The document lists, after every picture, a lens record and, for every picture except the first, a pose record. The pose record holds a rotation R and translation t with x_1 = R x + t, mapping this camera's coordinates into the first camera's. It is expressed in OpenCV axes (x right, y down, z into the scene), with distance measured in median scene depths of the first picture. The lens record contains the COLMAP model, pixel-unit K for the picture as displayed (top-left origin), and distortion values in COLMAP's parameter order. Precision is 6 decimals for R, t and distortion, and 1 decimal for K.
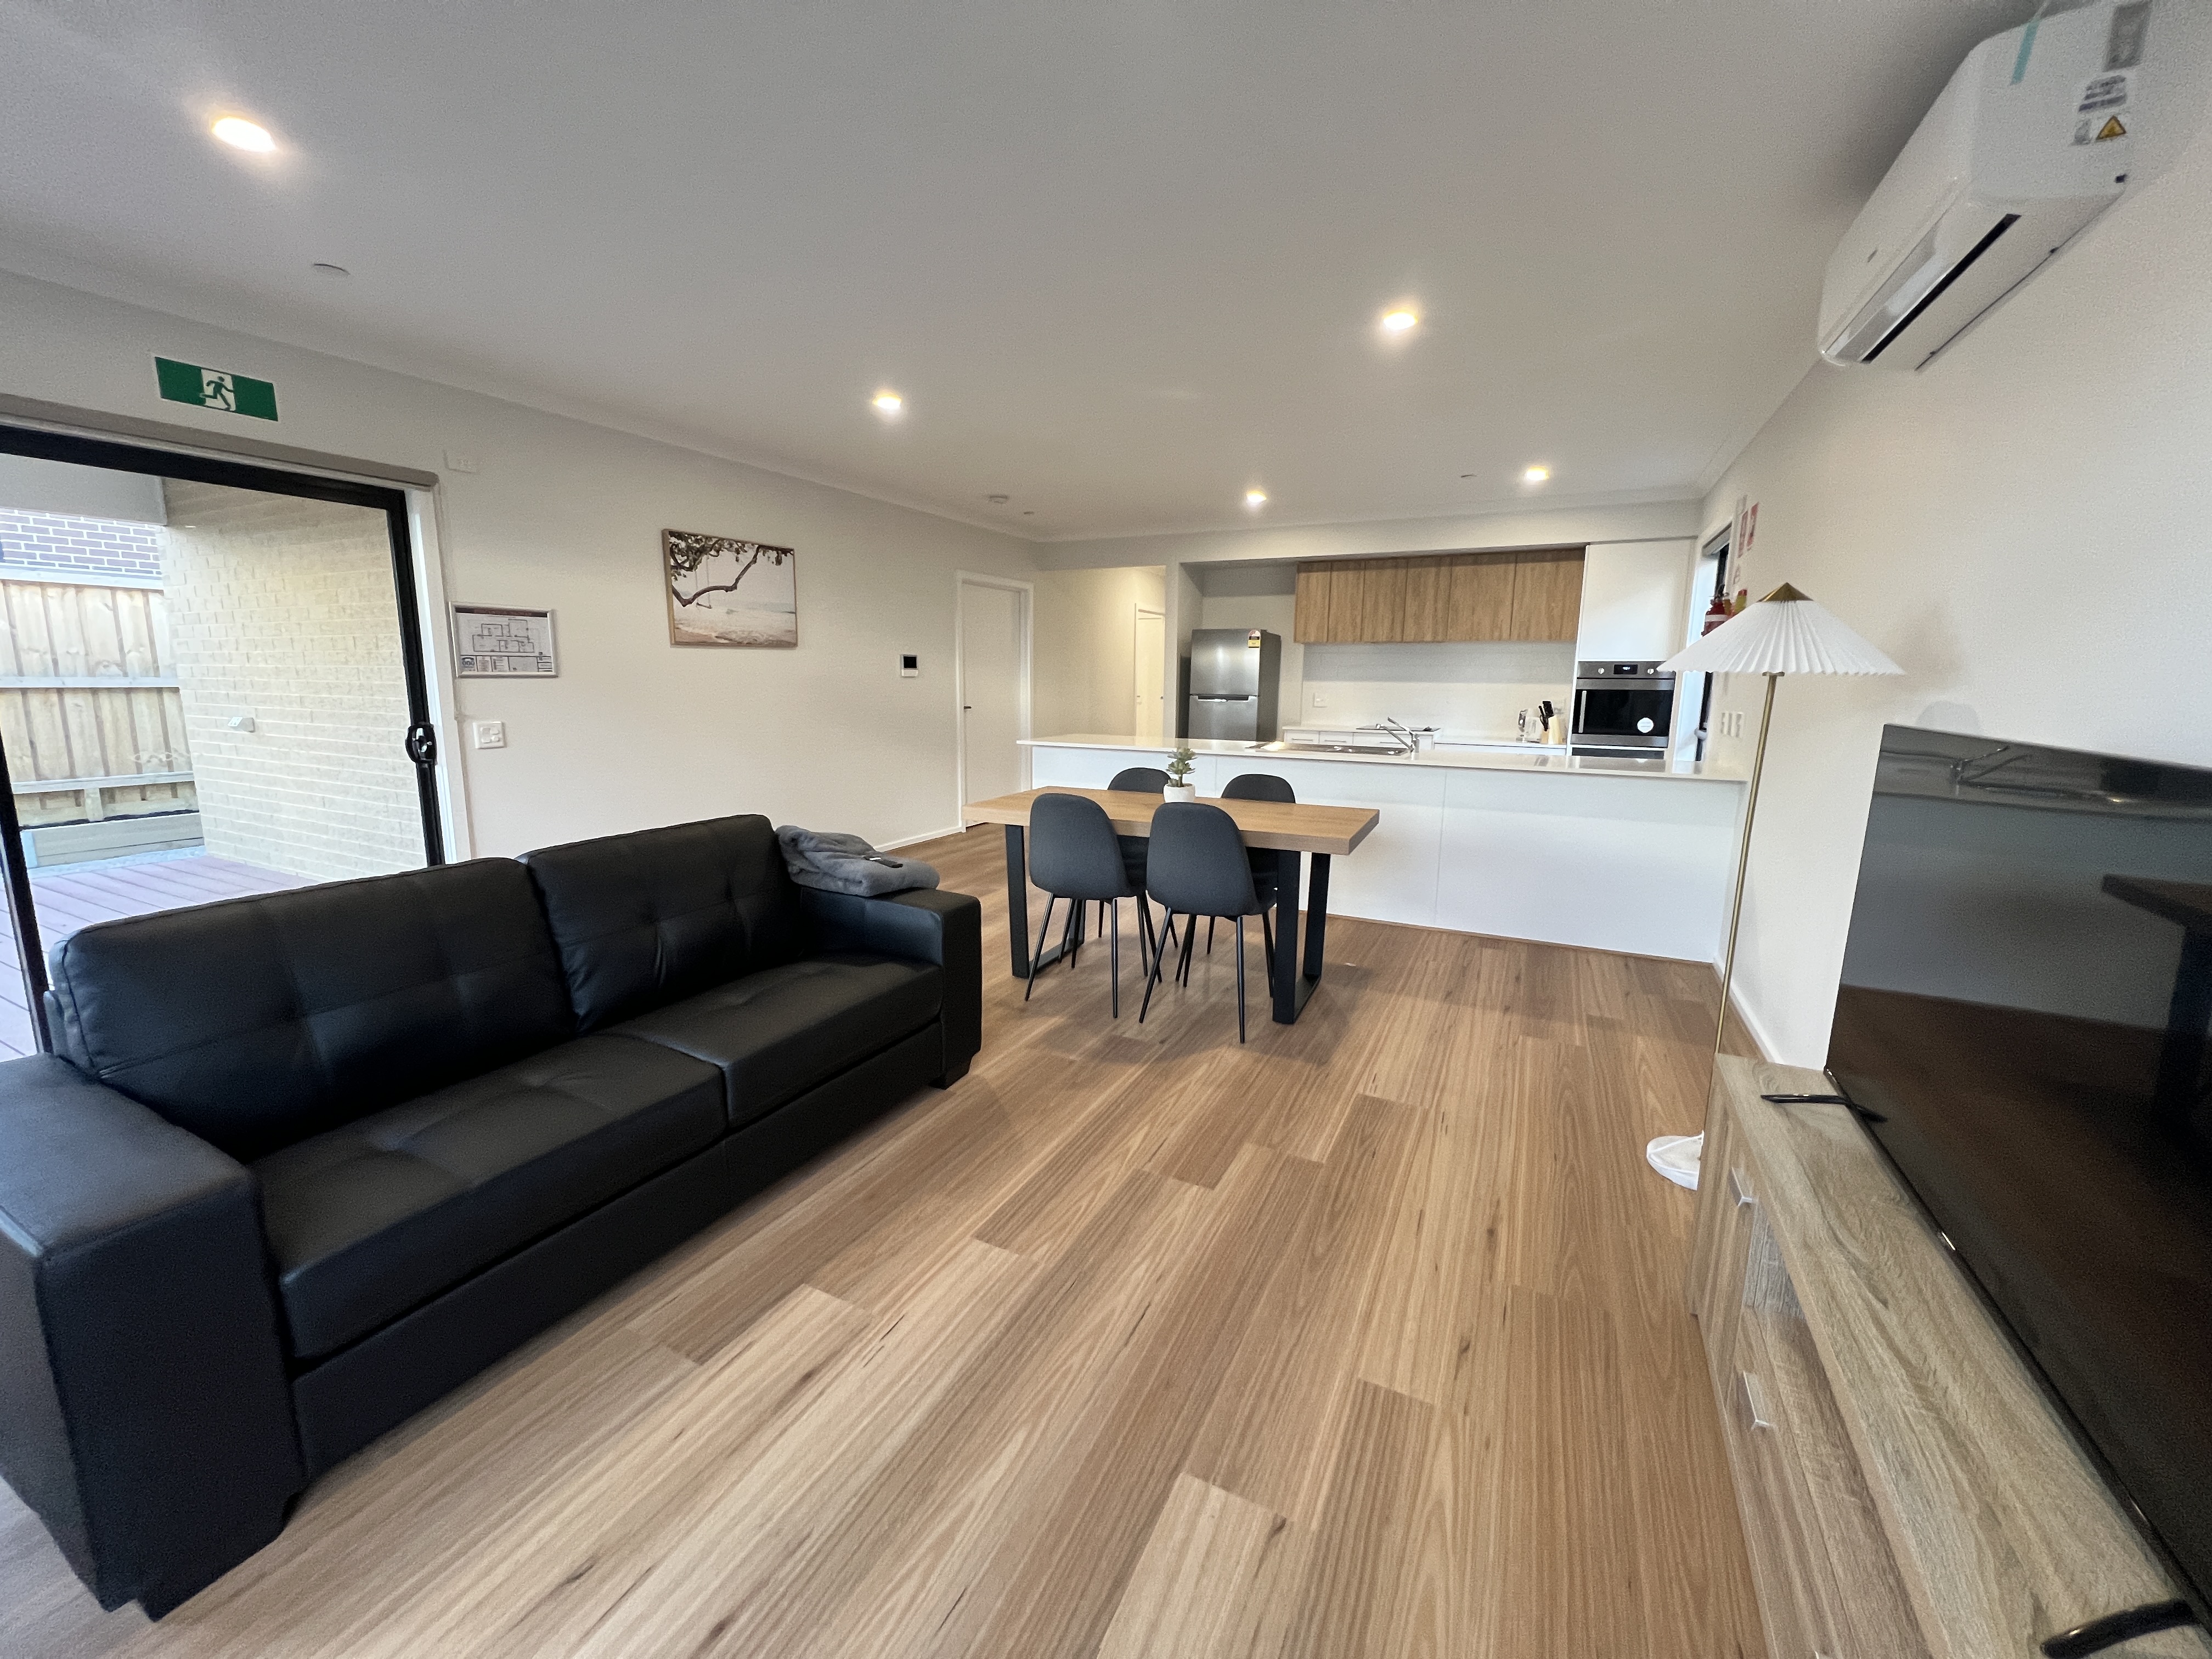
lens RADIAL K [[889.3, 0, 1098.3], [0, 889.3, 827.9], [0, 0, 1]] dist [0.002851, 0.000098]
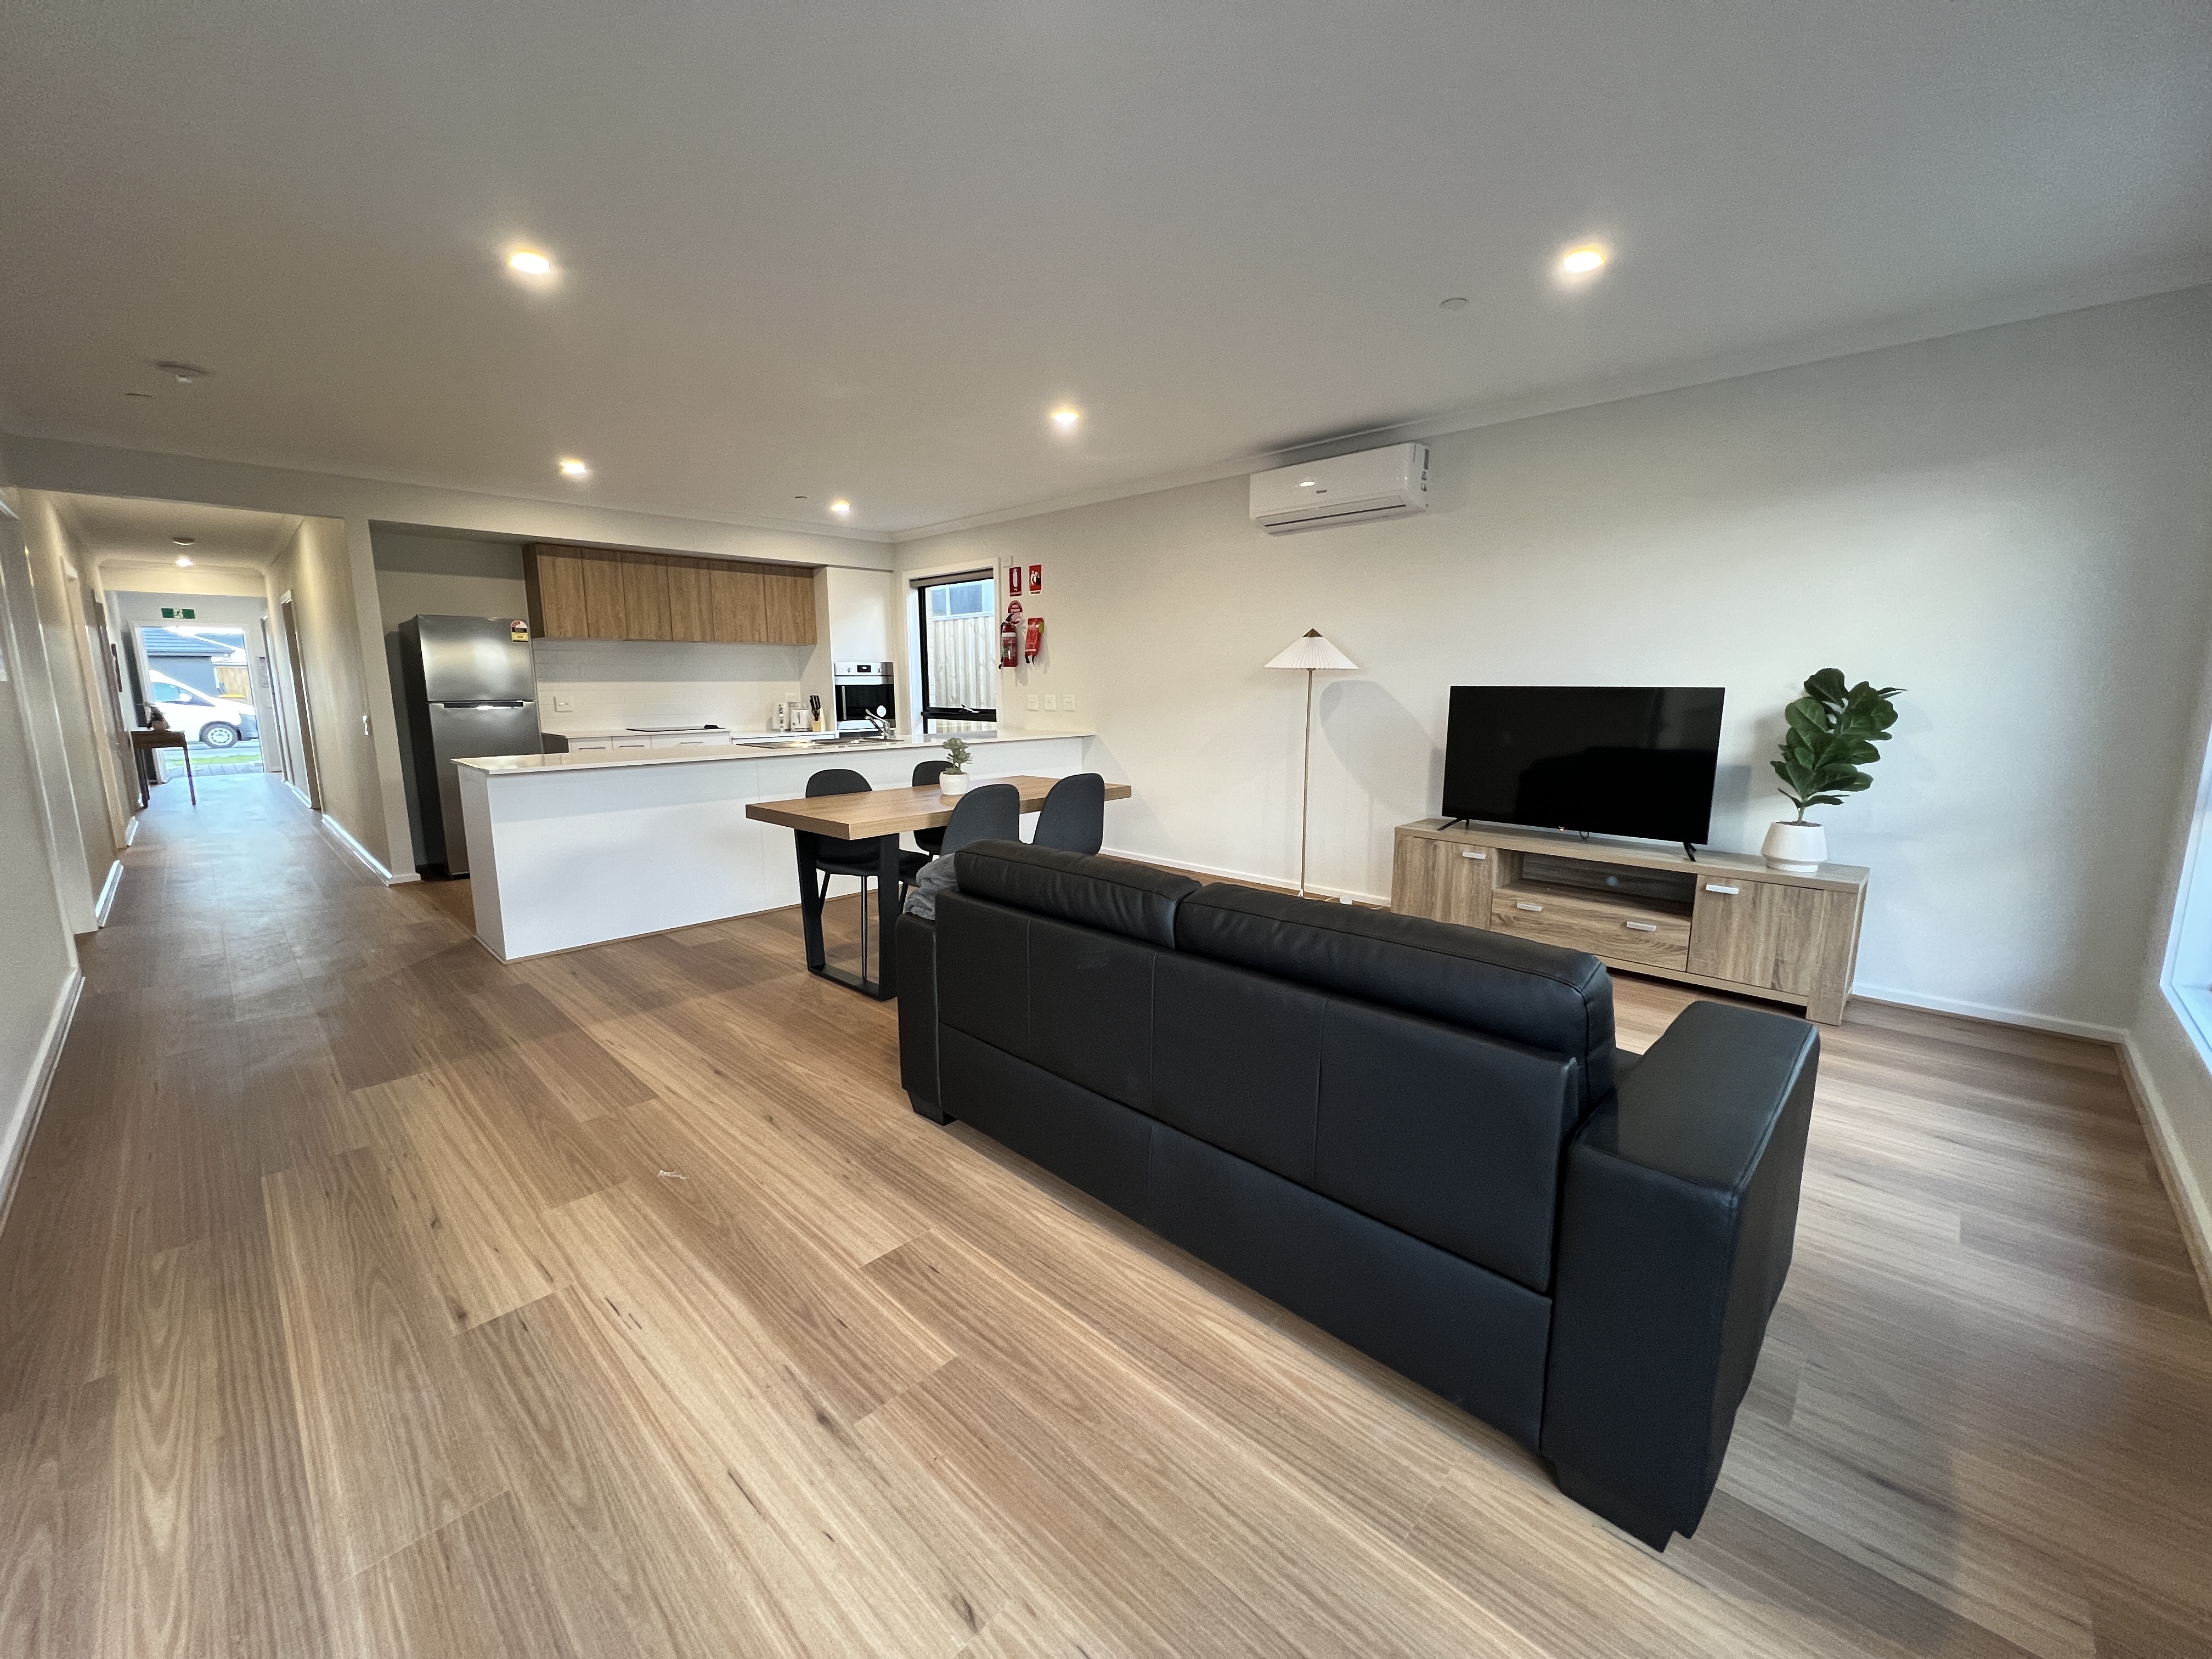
lens RADIAL K [[889.3, 0, 1101.6], [0, 889.3, 821.9], [0, 0, 1]] dist [0.002851, 0.000098]
pose [[0.302317, -0.160711, 0.939562, -0.481396], [0.169299, 0.979066, 0.112994, -0.045222], [-0.938052, 0.124907, 0.323196, 0.269882]]
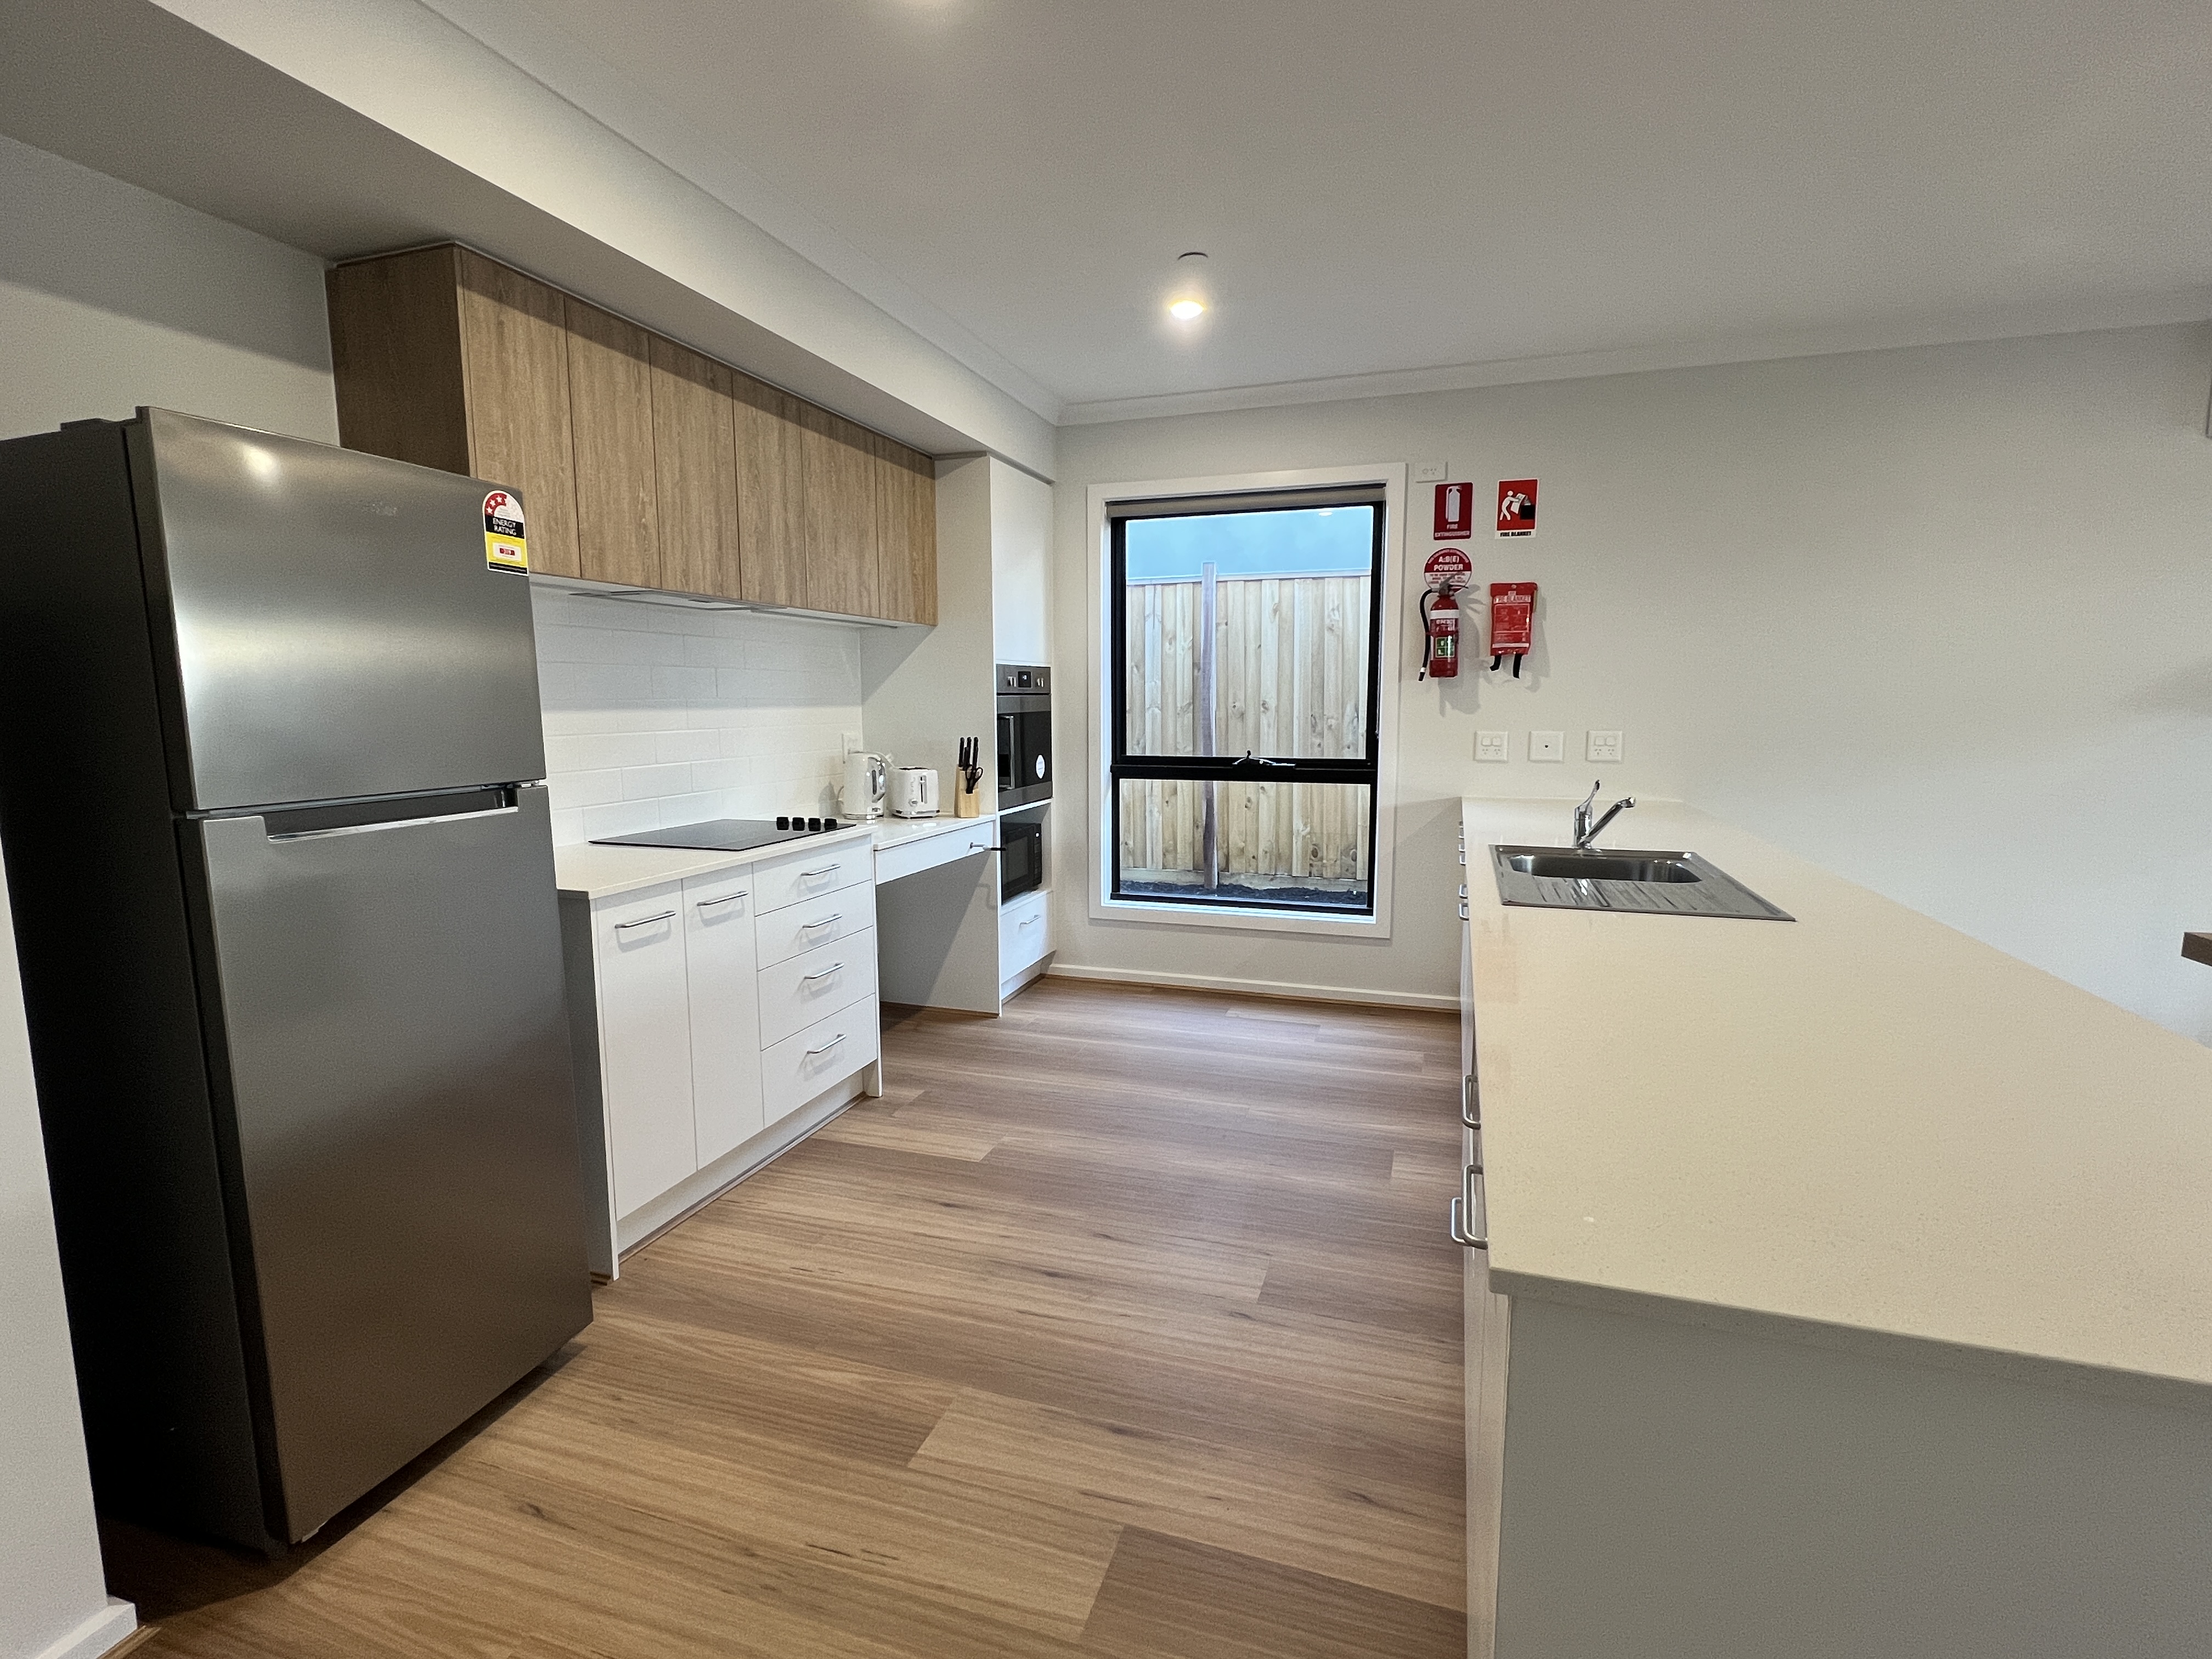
lens RADIAL K [[1040.5, 0, 1108.8], [0, 1040.5, 825.7], [0, 0, 1]] dist [-0.002253, -0.000266]
pose [[-0.142565, -0.130881, 0.981094, -0.112365], [0.172800, 0.972705, 0.154872, -0.163317], [-0.974585, 0.191613, -0.116057, 0.942893]]
